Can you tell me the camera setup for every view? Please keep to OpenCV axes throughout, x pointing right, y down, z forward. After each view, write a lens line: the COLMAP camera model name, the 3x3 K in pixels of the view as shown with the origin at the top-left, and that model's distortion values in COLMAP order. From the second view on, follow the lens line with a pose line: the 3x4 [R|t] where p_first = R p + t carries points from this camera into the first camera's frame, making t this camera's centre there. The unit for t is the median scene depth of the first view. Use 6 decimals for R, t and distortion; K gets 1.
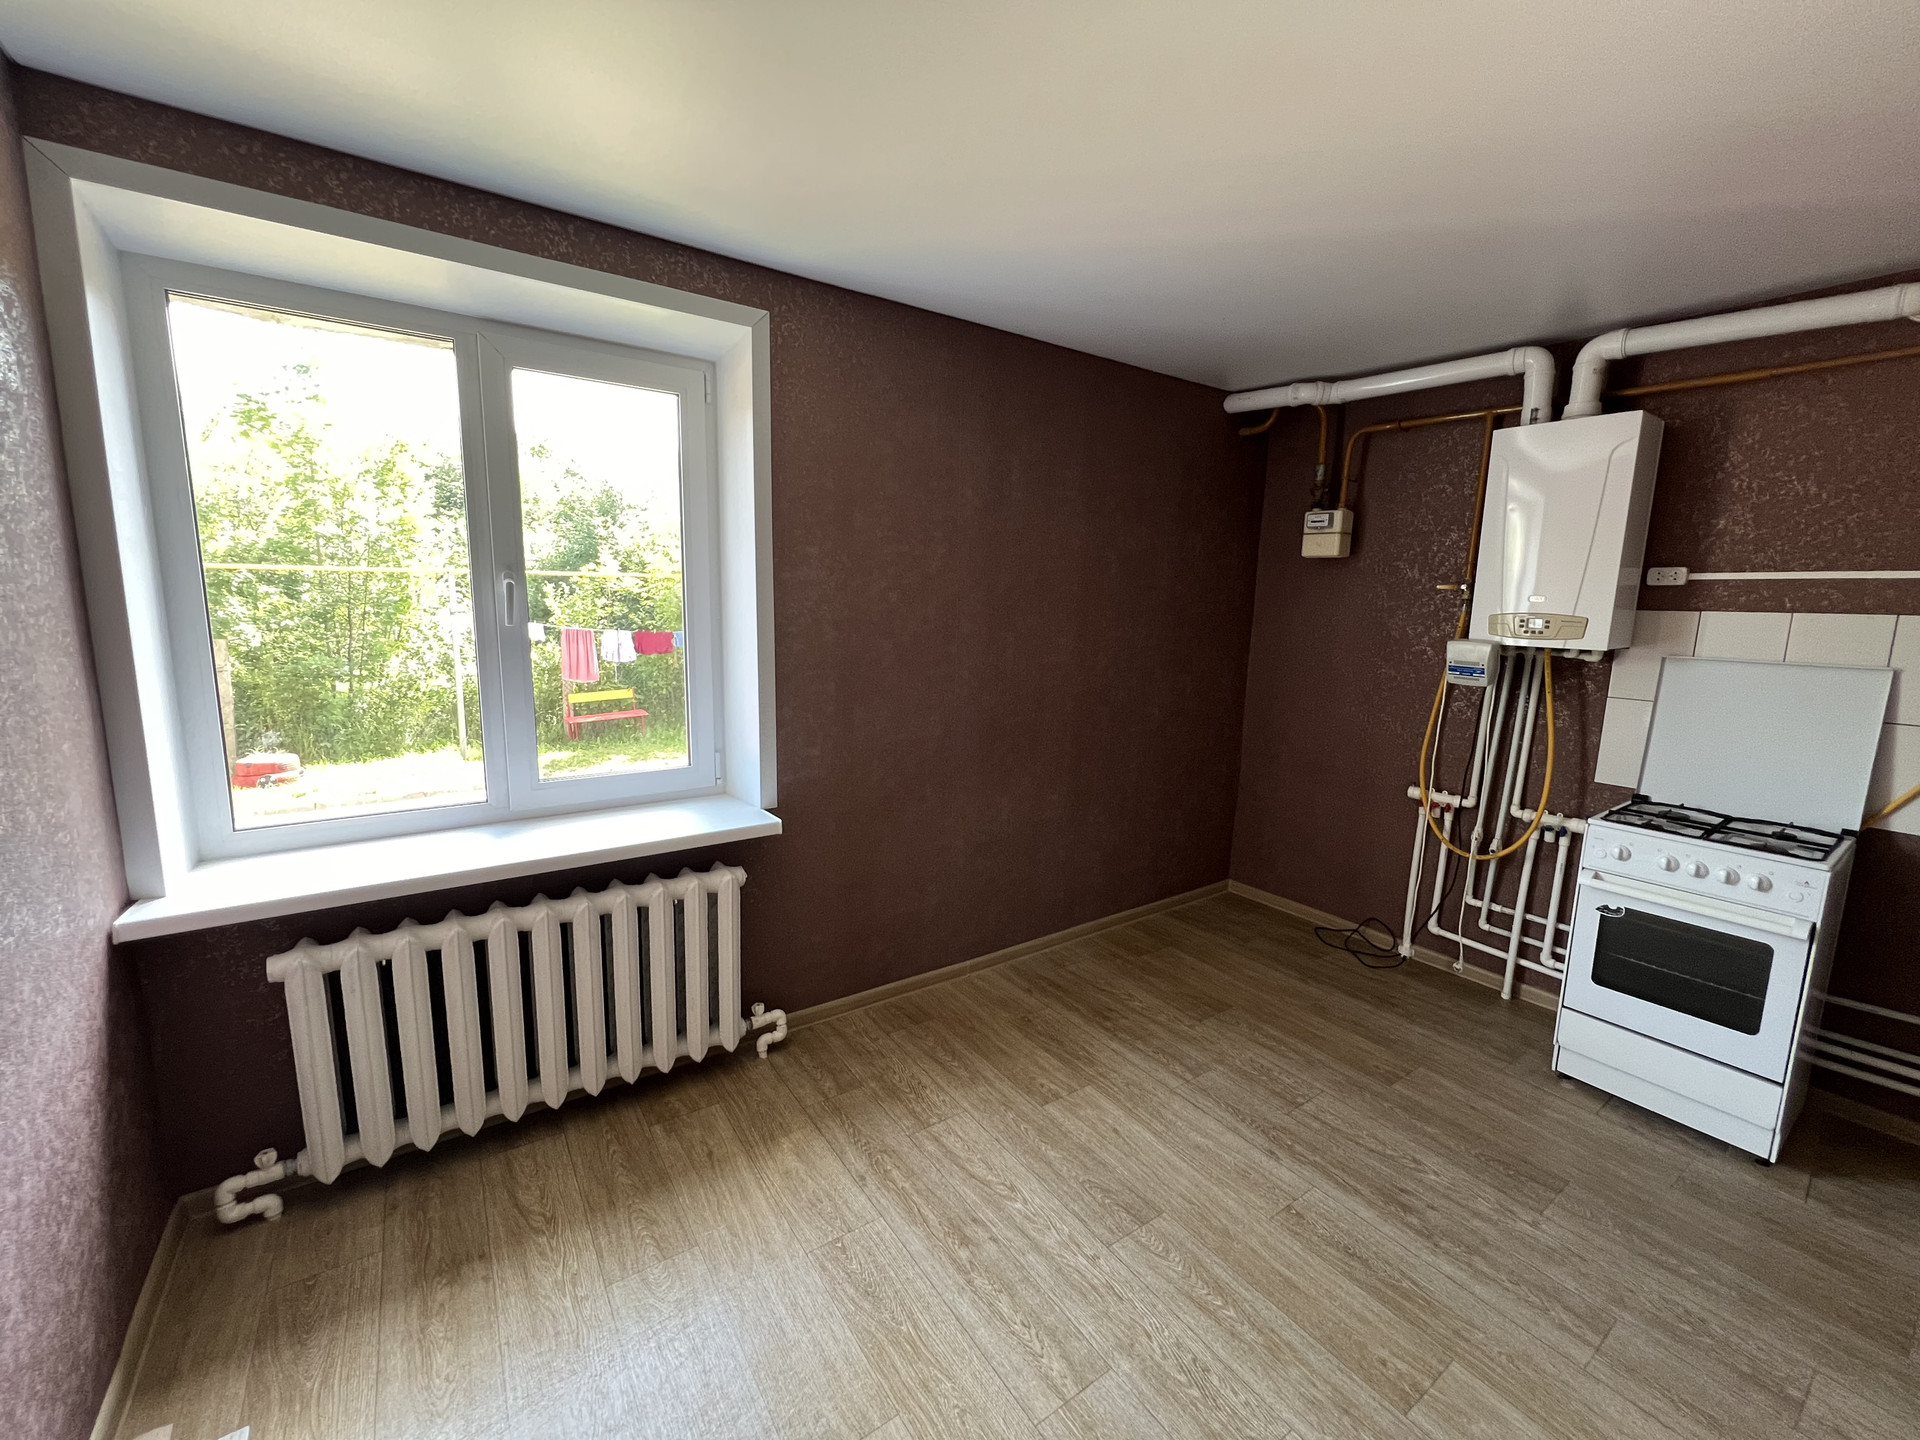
lens RADIAL K [[769.0, 0, 951.0], [0, 769.0, 718.7], [0, 0, 1]] dist [-0.002648, 0.000519]
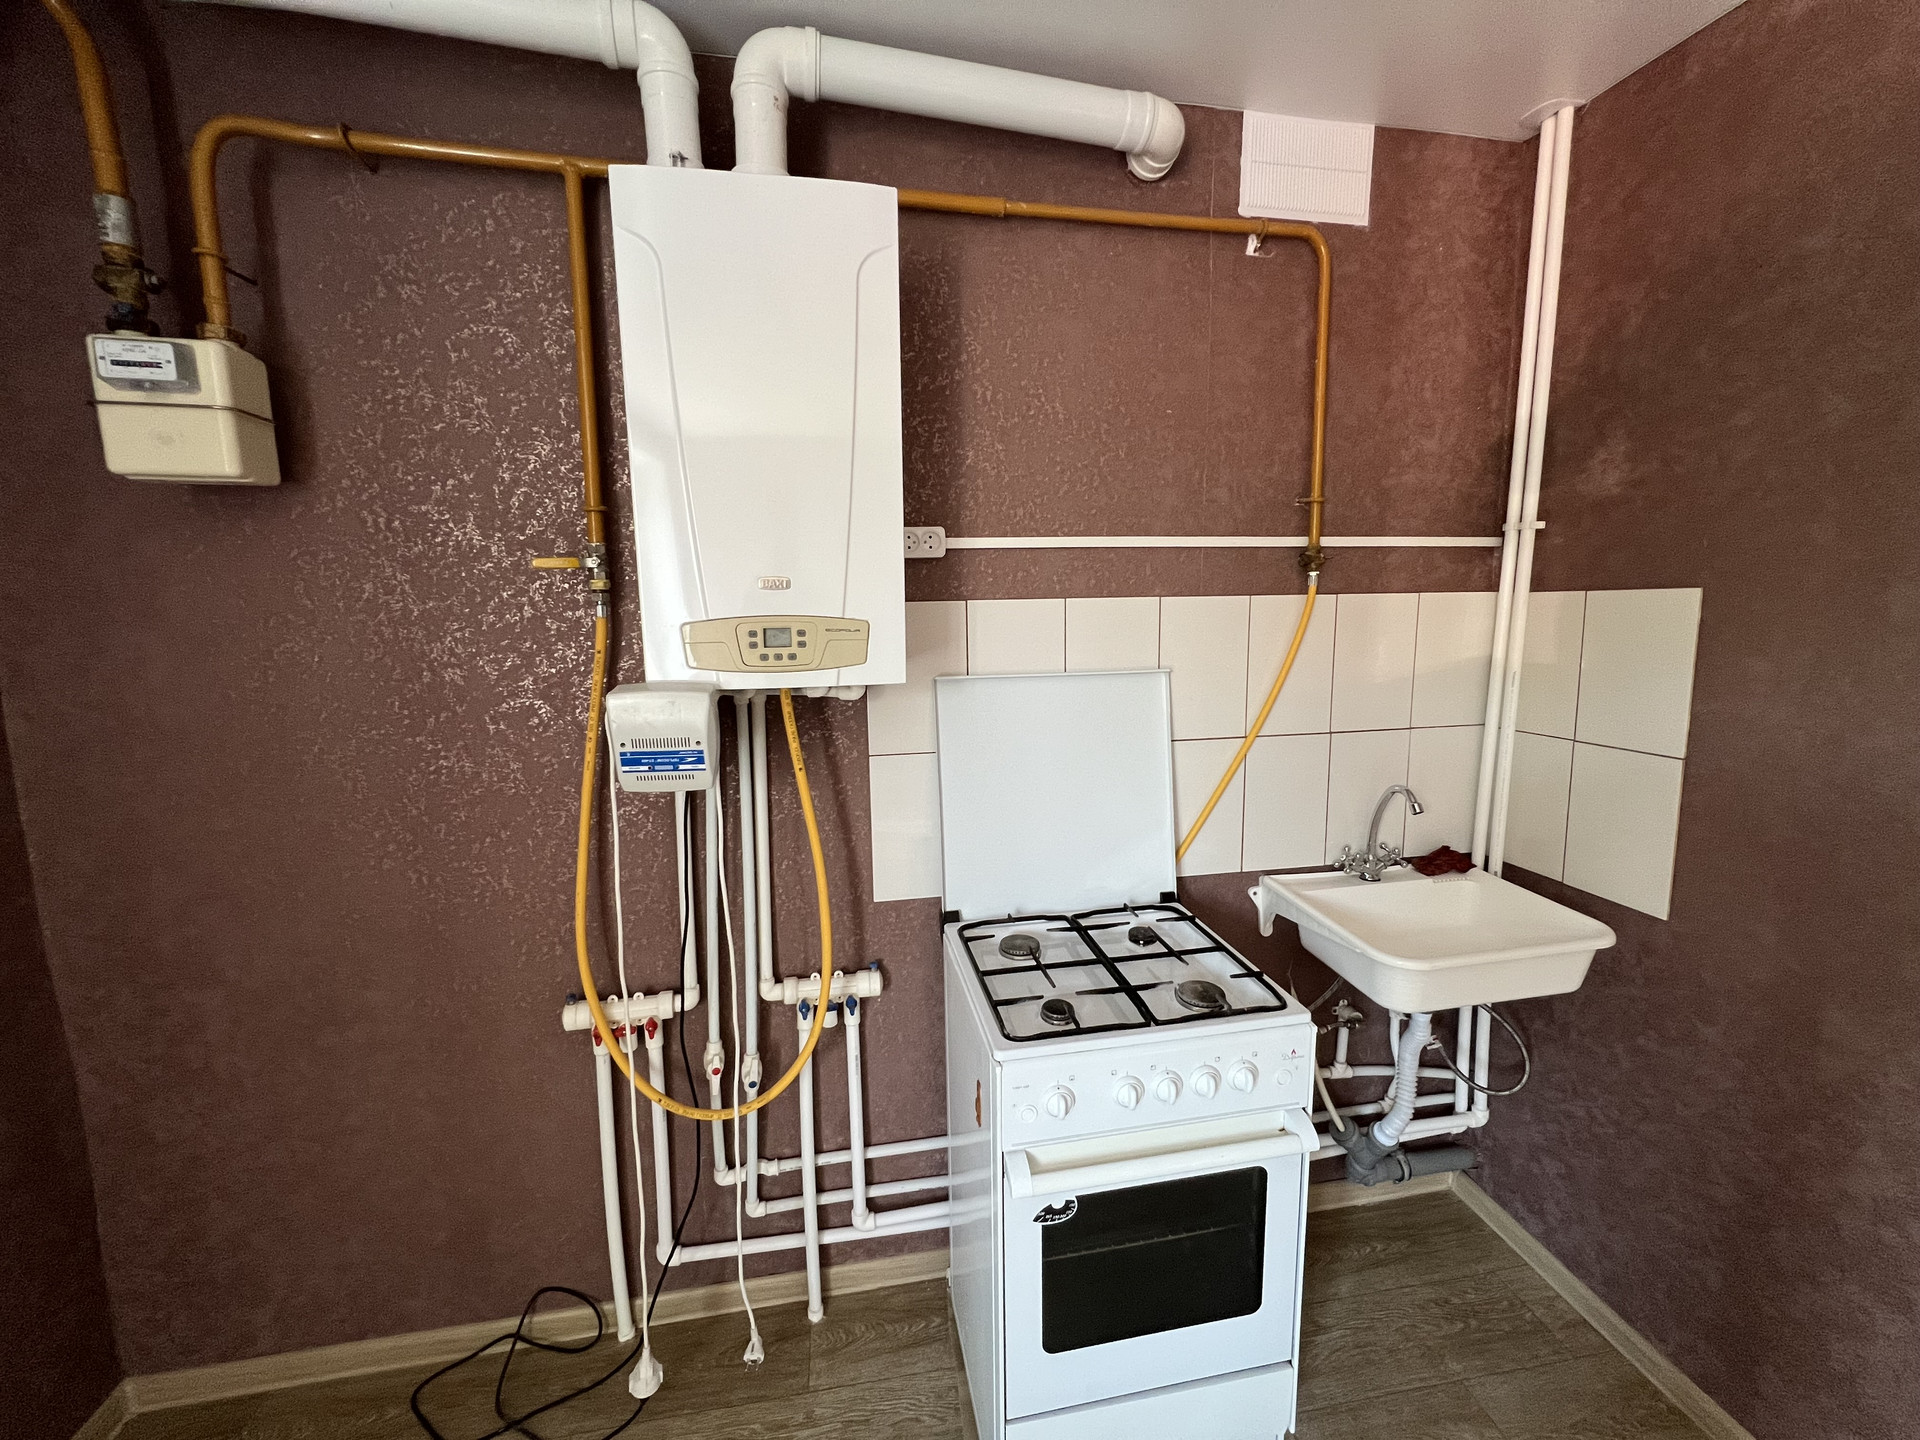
lens RADIAL K [[769.0, 0, 956.8], [0, 769.0, 705.5], [0, 0, 1]] dist [-0.002648, 0.000519]
pose [[0.418559, -0.155536, 0.894772, 0.331551], [0.165649, 0.981774, 0.093172, -0.093157], [-0.892955, 0.109220, 0.436694, 0.603119]]
